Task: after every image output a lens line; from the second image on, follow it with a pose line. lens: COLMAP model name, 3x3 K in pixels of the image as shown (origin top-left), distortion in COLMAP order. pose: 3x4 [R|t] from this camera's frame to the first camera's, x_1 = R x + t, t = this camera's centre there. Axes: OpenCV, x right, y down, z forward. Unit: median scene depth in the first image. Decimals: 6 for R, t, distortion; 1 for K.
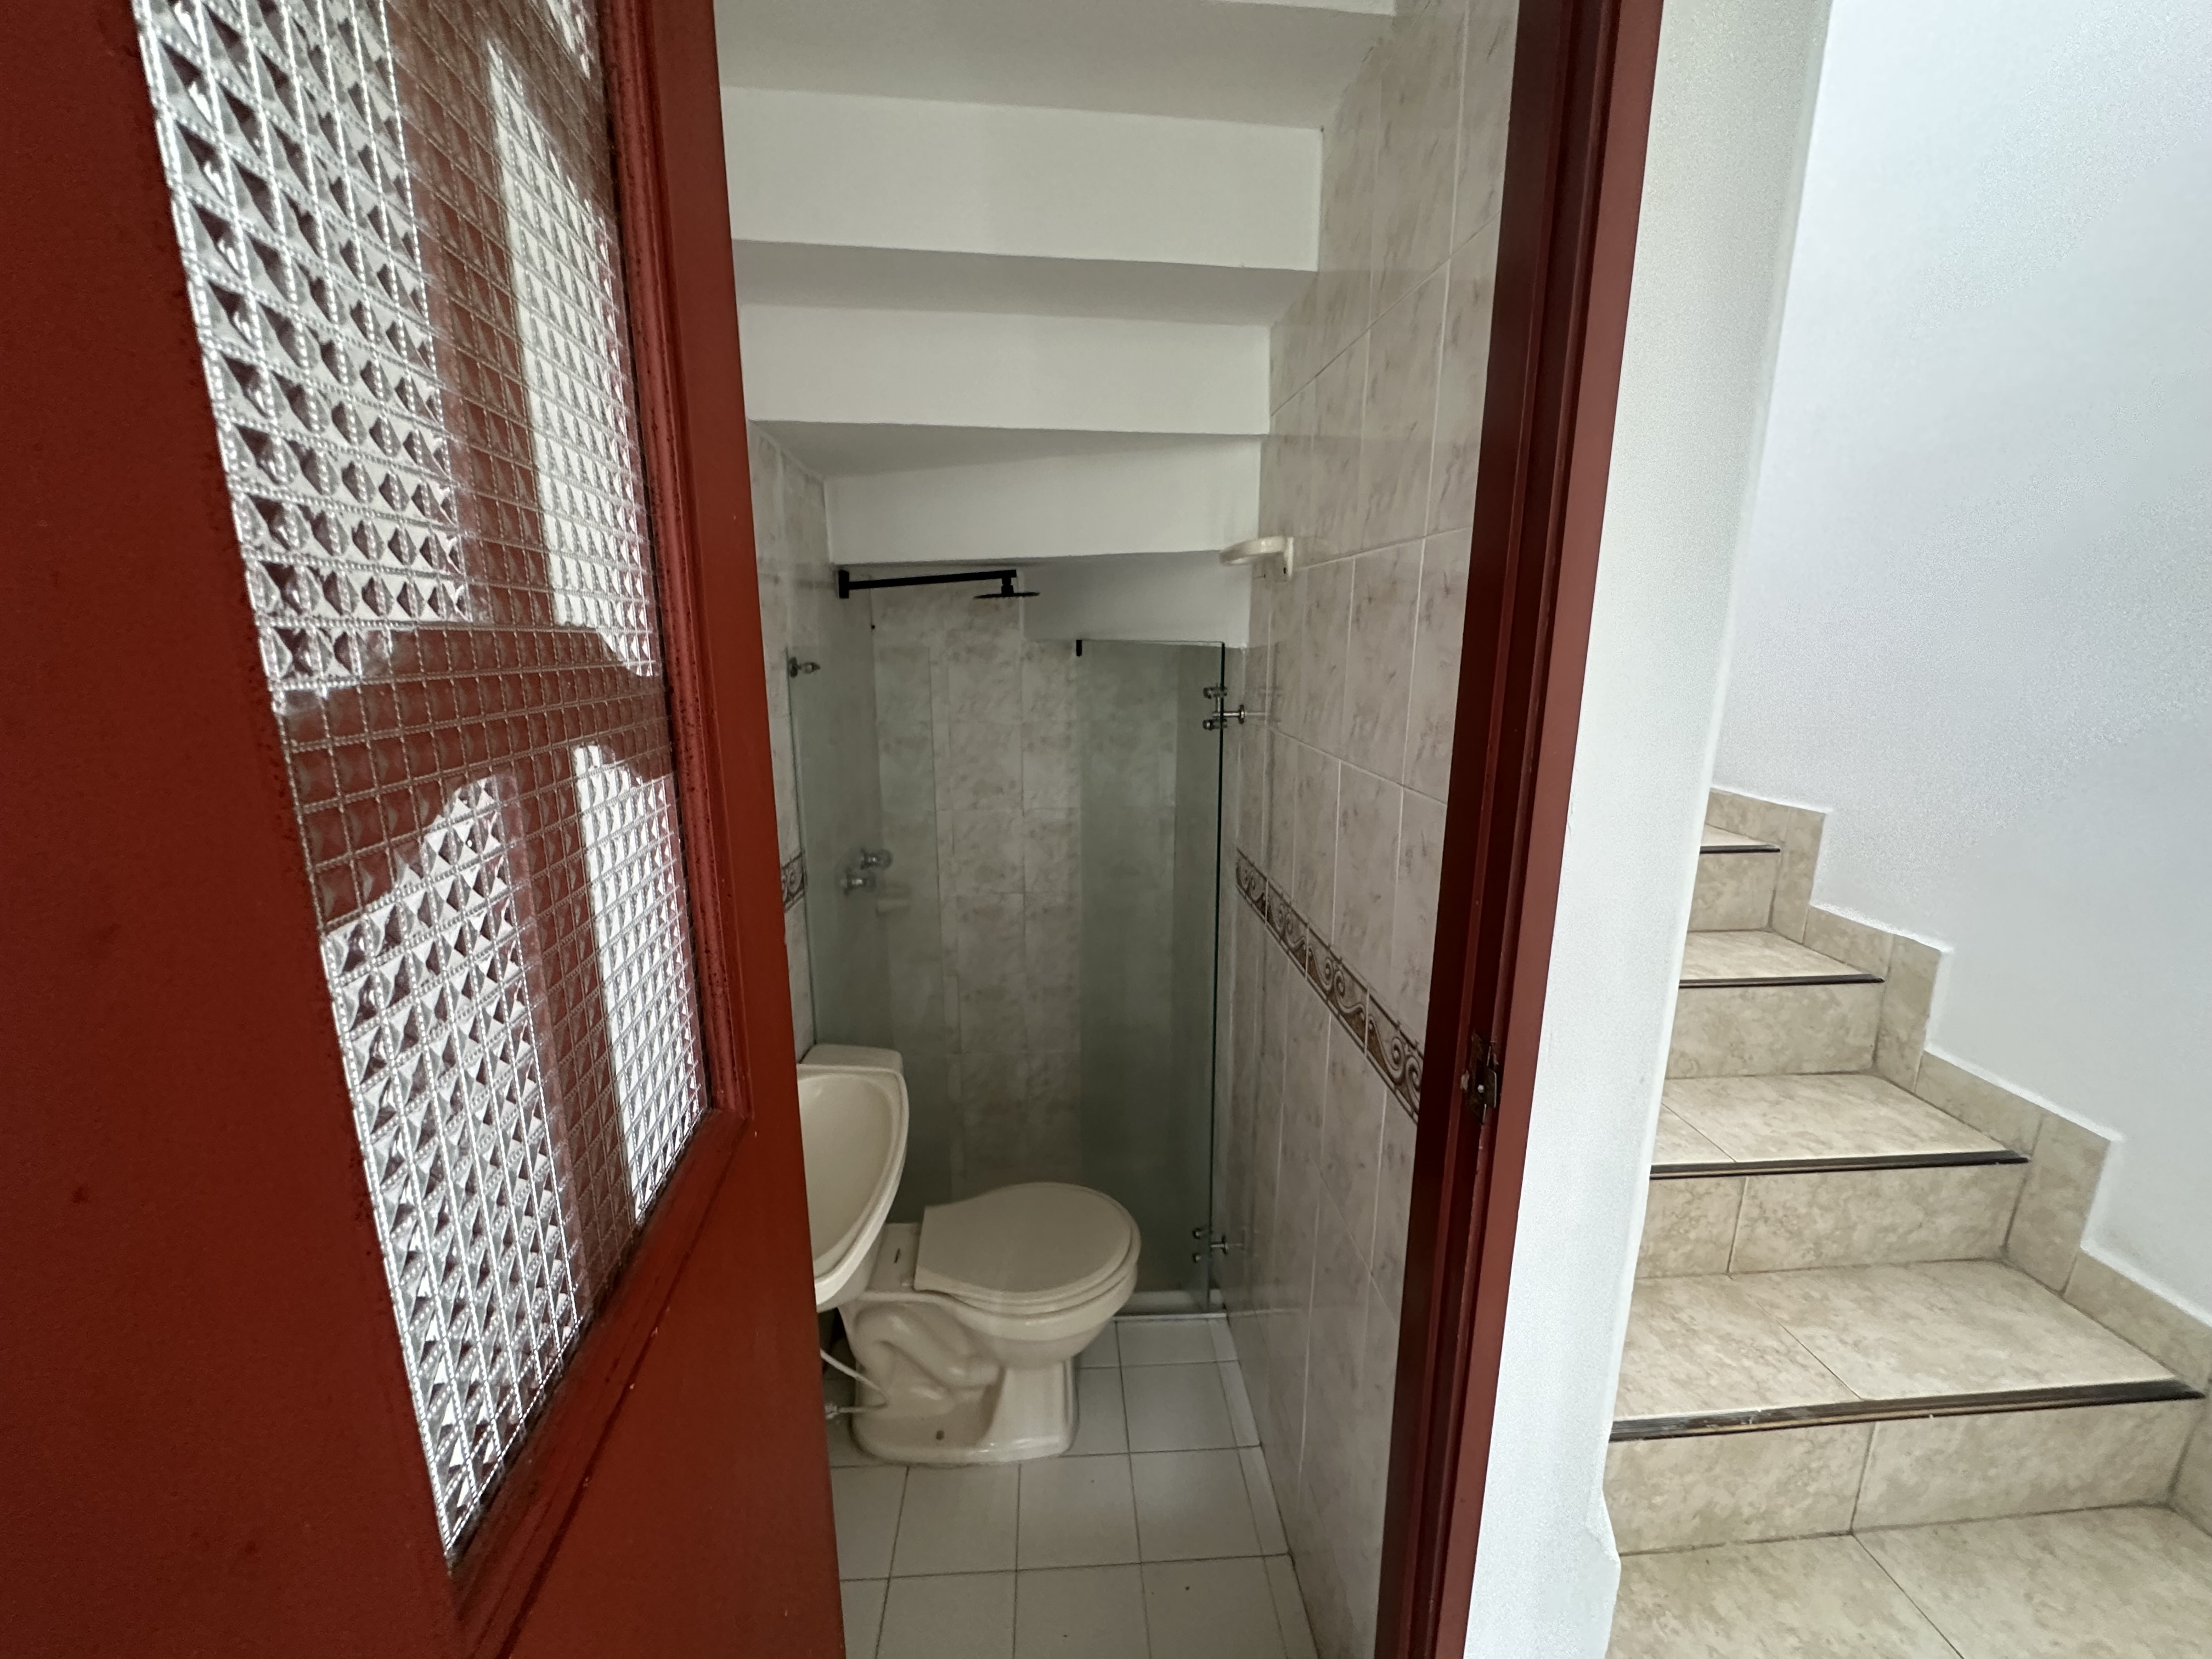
lens RADIAL K [[880.0, 0, 1061.5], [0, 880.0, 820.1], [0, 0, 1]] dist [-0.009733, 0.001044]
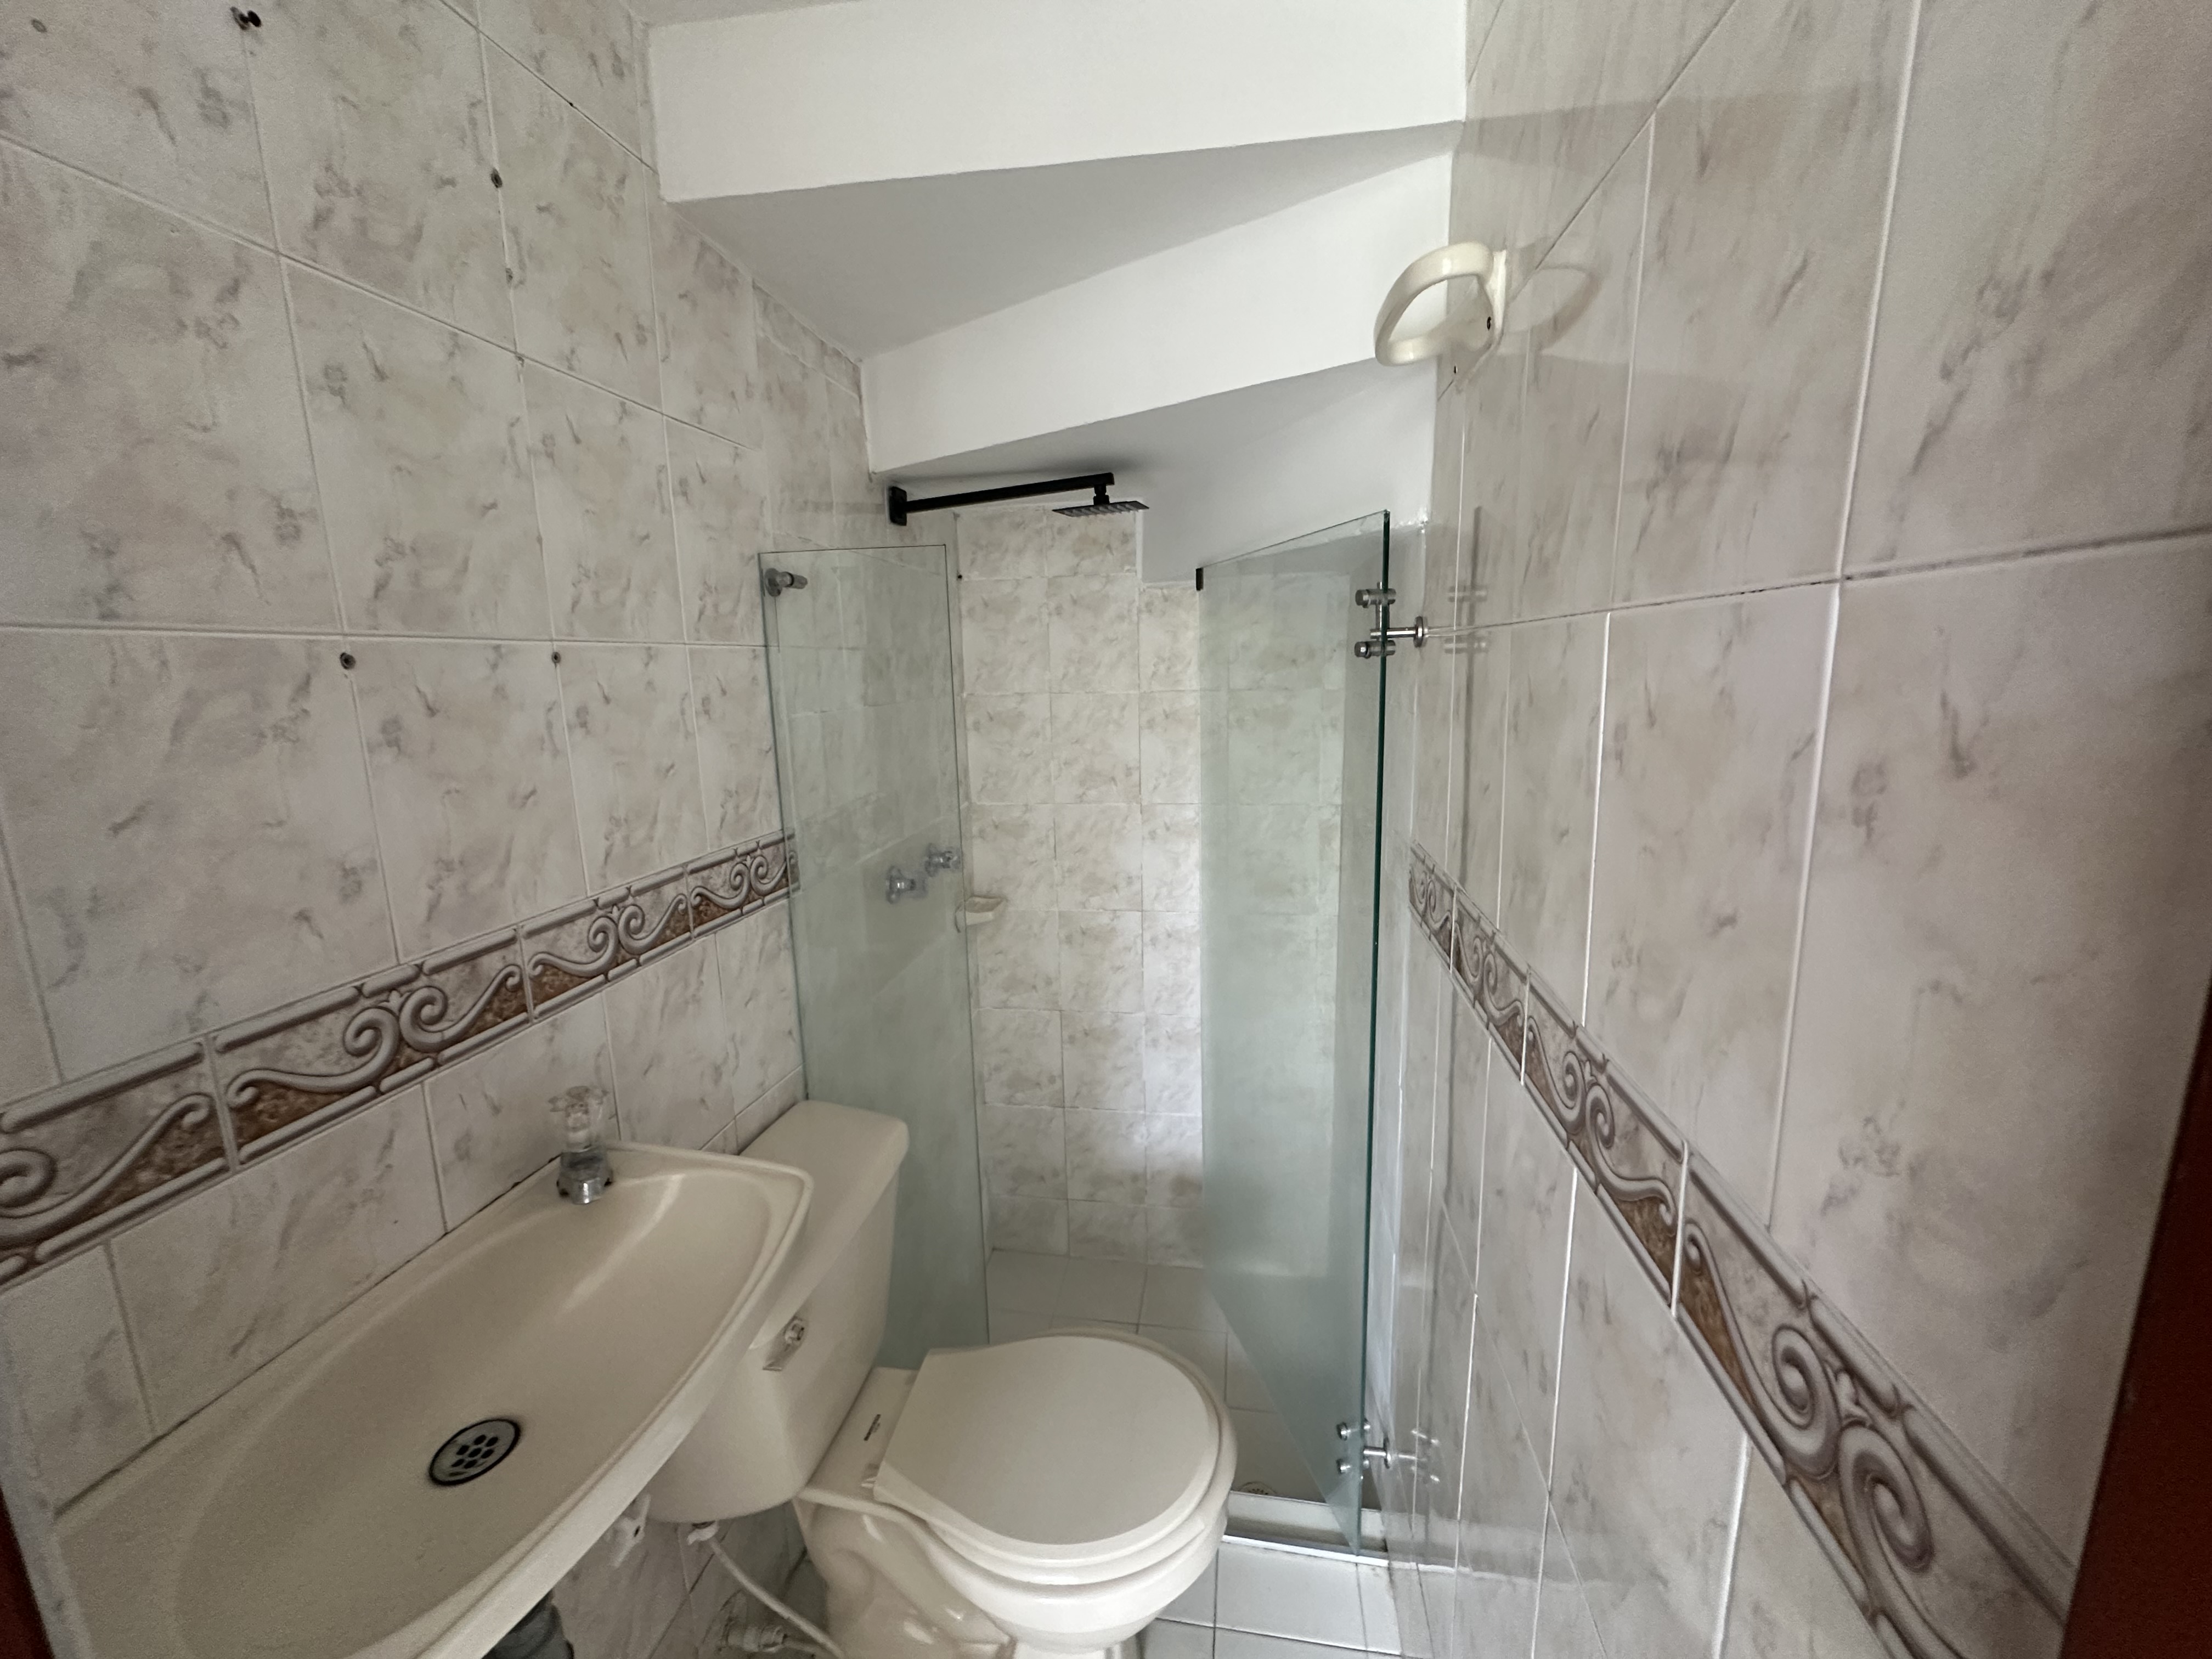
lens RADIAL K [[880.0, 0, 1088.5], [0, 880.0, 818.9], [0, 0, 1]] dist [-0.009733, 0.001044]
pose [[0.981099, 0.019025, -0.192569, 0.078554], [-0.024444, 0.999368, -0.025808, 0.028420], [0.191957, 0.030028, 0.980944, 0.278306]]
